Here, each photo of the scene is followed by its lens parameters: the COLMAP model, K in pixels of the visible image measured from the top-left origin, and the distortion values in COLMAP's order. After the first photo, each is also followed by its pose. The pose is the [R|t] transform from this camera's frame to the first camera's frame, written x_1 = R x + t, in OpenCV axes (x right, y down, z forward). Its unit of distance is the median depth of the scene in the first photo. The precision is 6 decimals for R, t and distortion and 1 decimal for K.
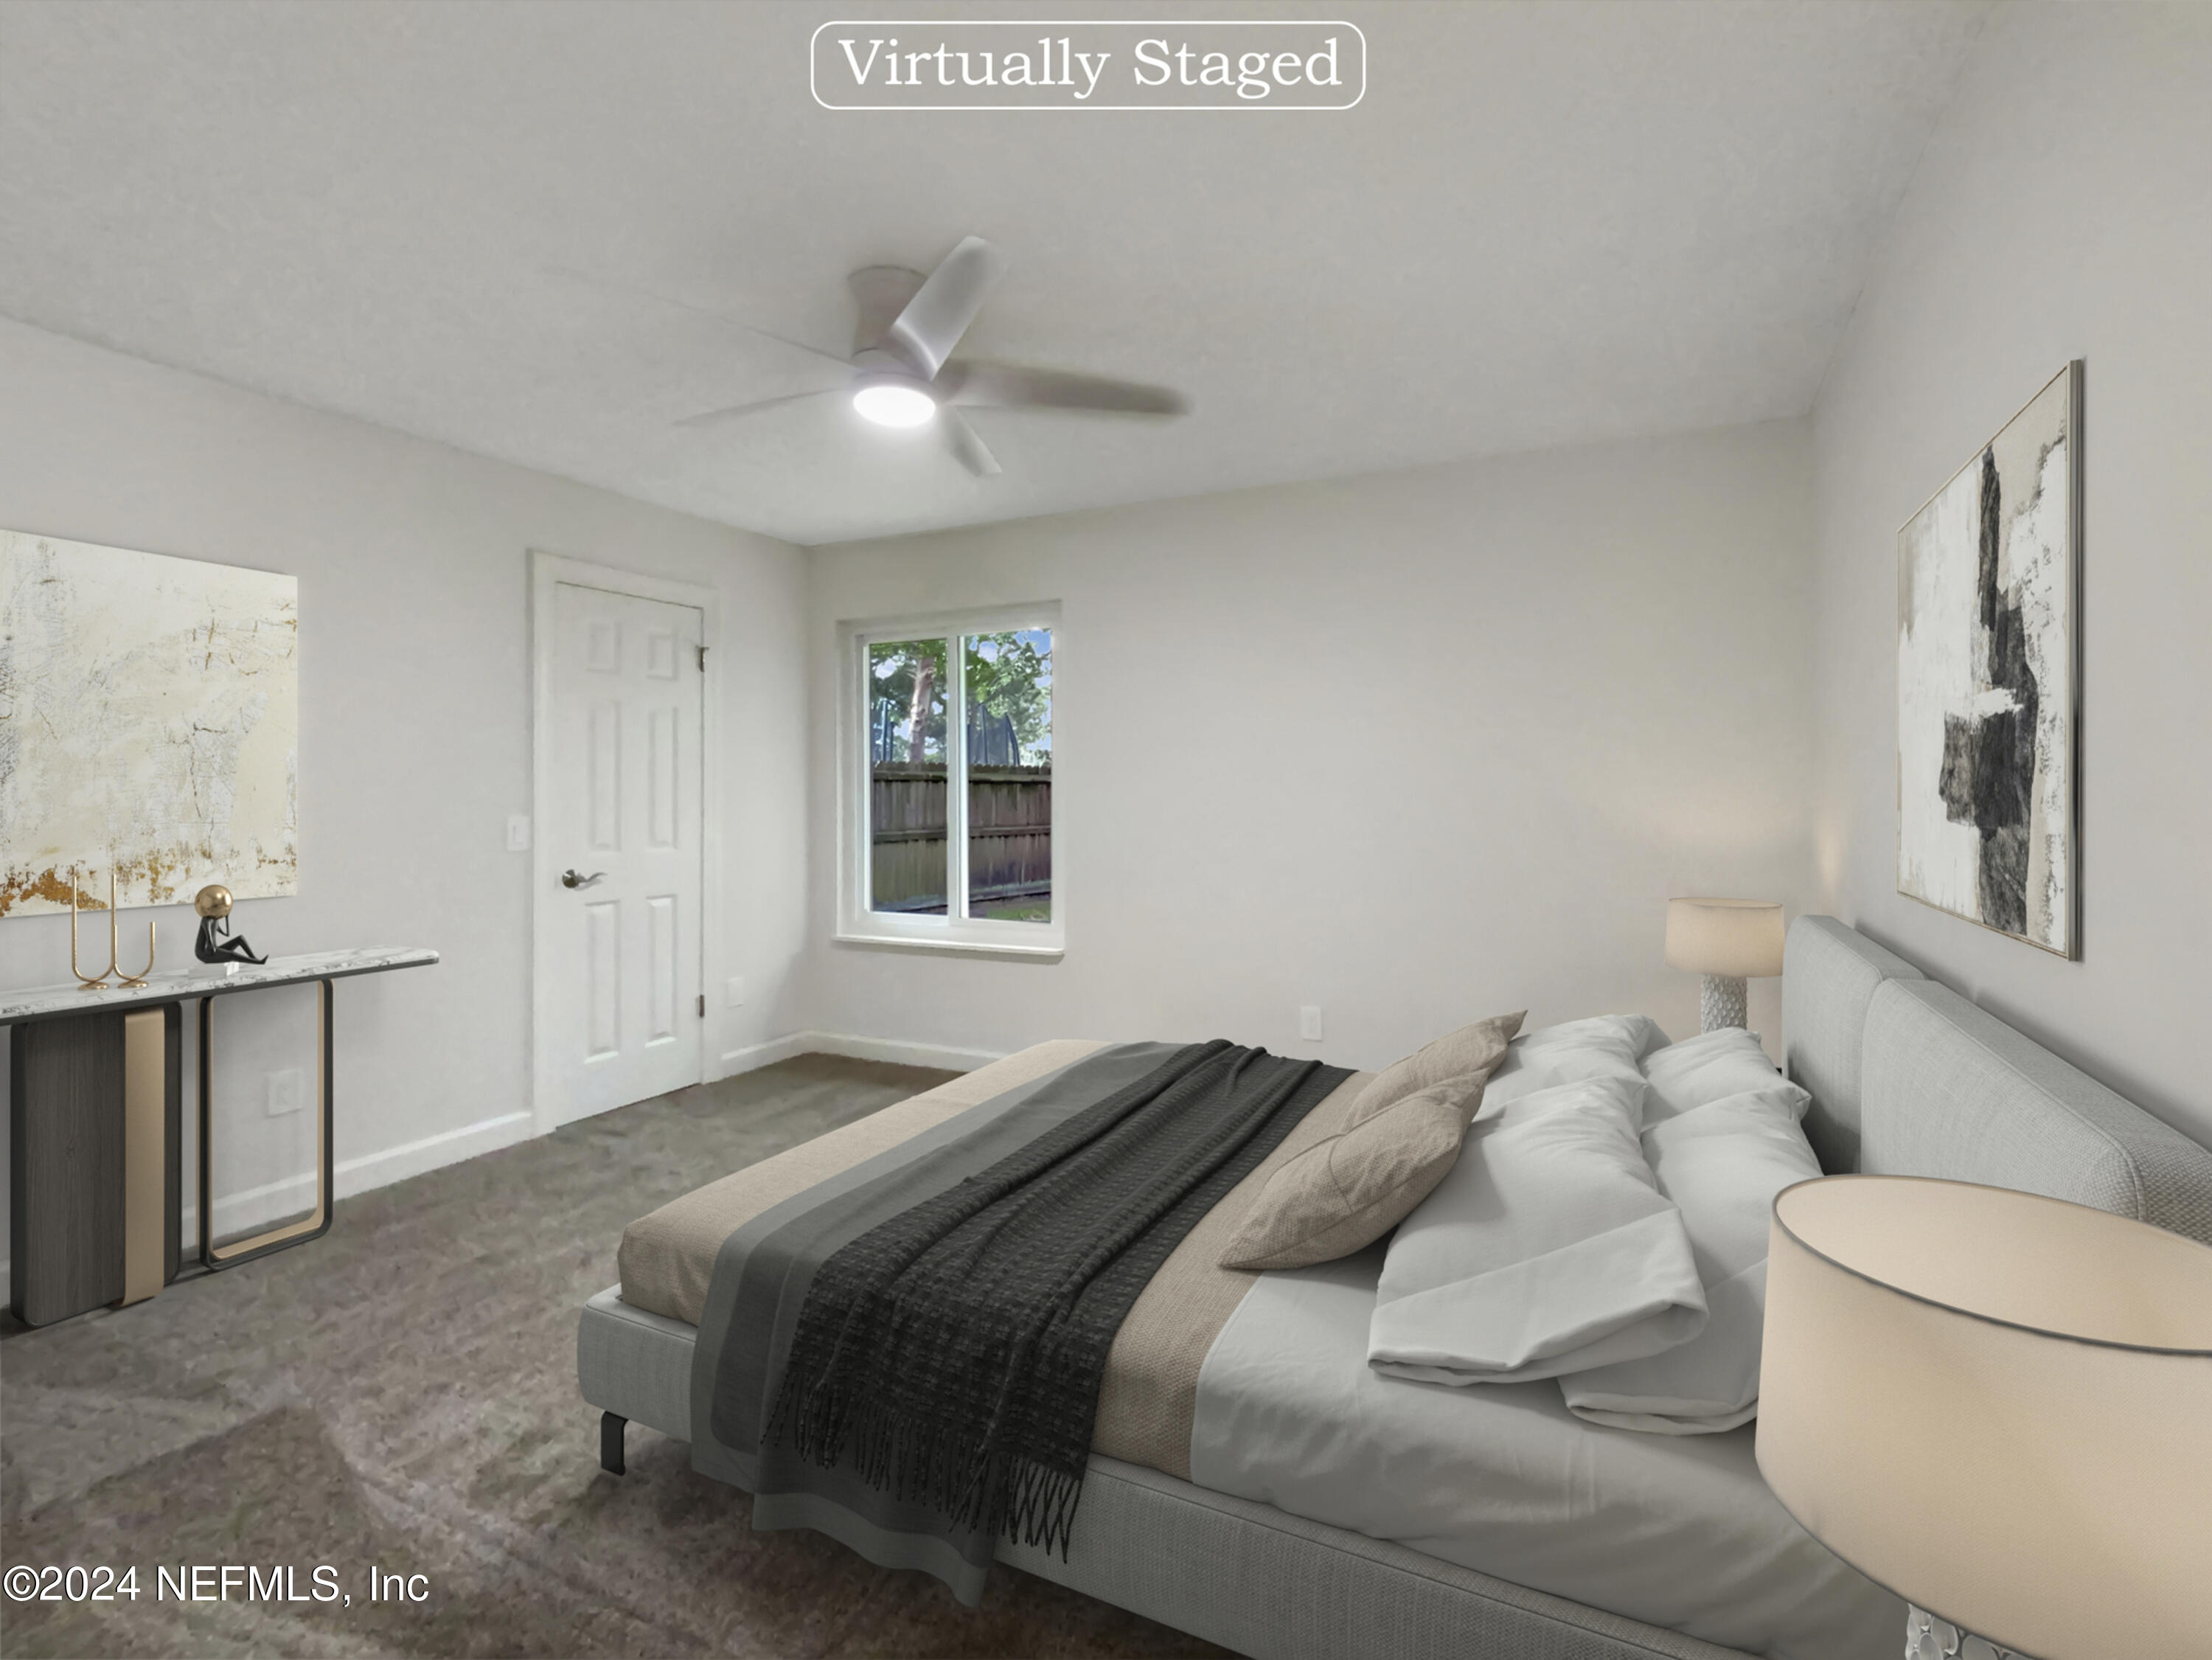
lens RADIAL K [[987.2, 0, 1110.4], [0, 987.2, 760.4], [0, 0, 1]] dist [-0.001028, 0.000000]
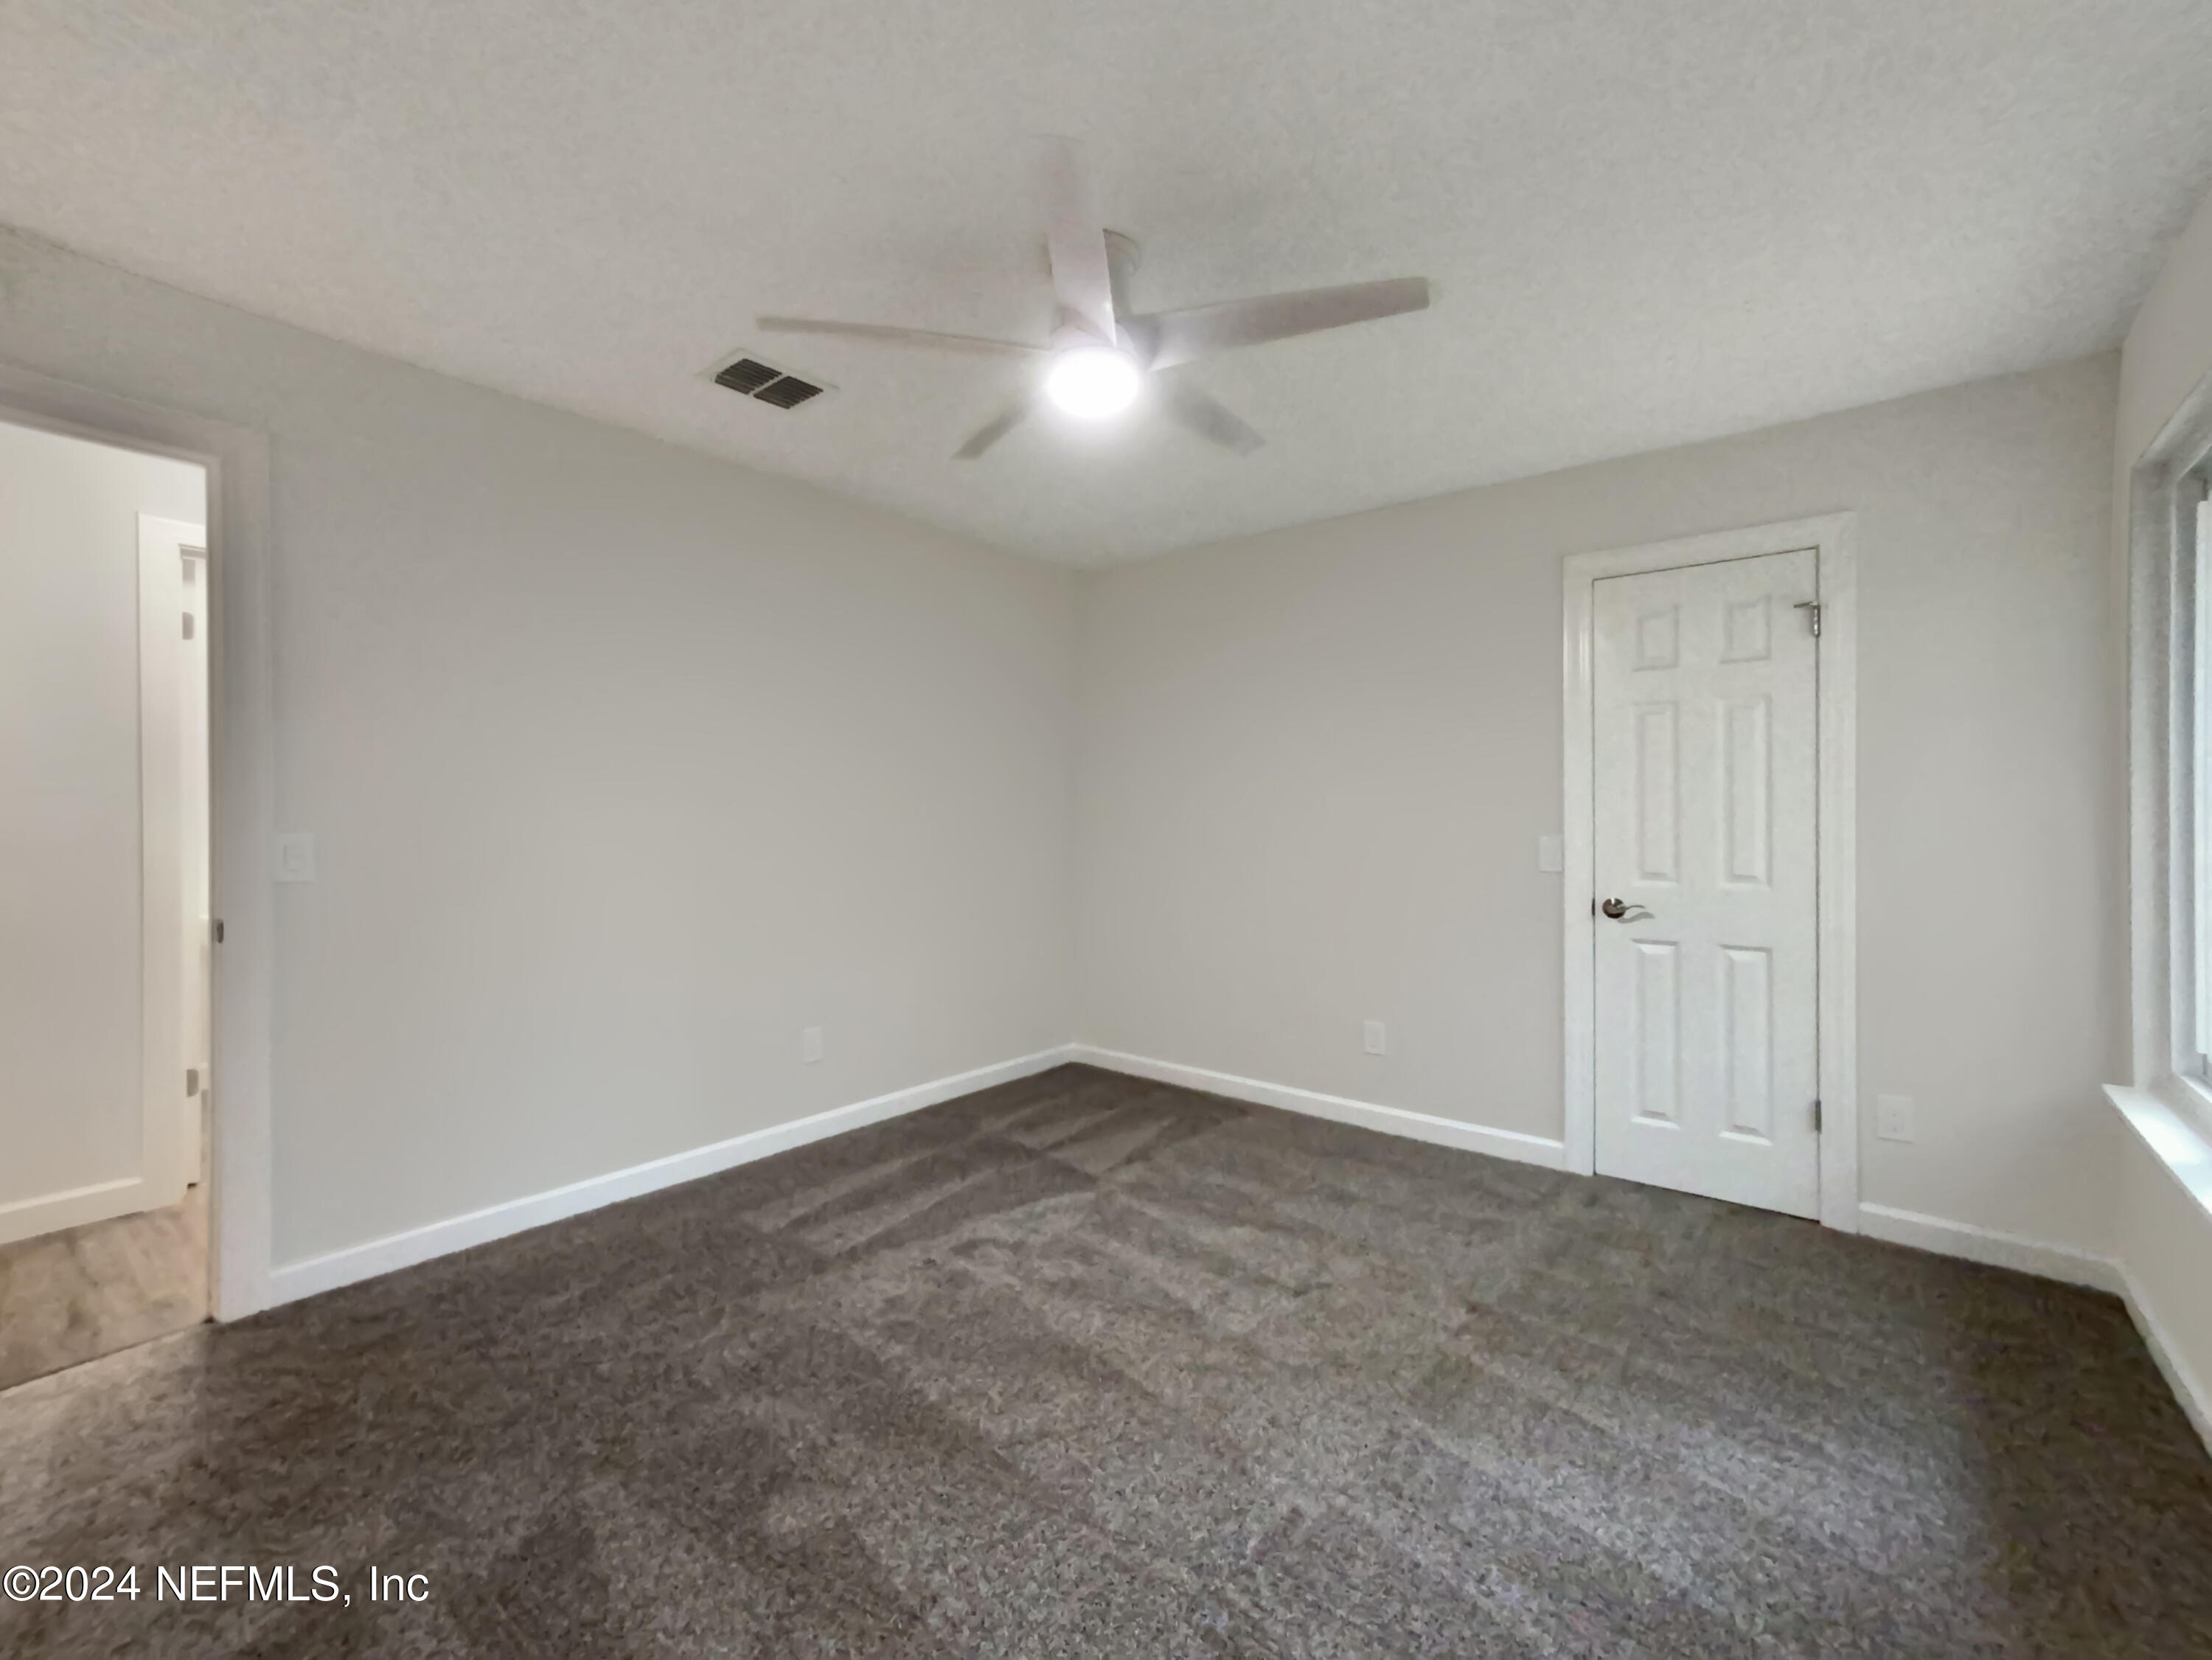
lens RADIAL K [[965.7, 0, 1106.0], [0, 965.7, 830.0], [0, 0, 1]] dist [-0.001337, 0.015631]
pose [[-0.205955, 0.015219, -0.978443, 0.403018], [0.032577, 0.999431, 0.008688, 0.027316], [0.978019, -0.030085, -0.206333, 0.735730]]
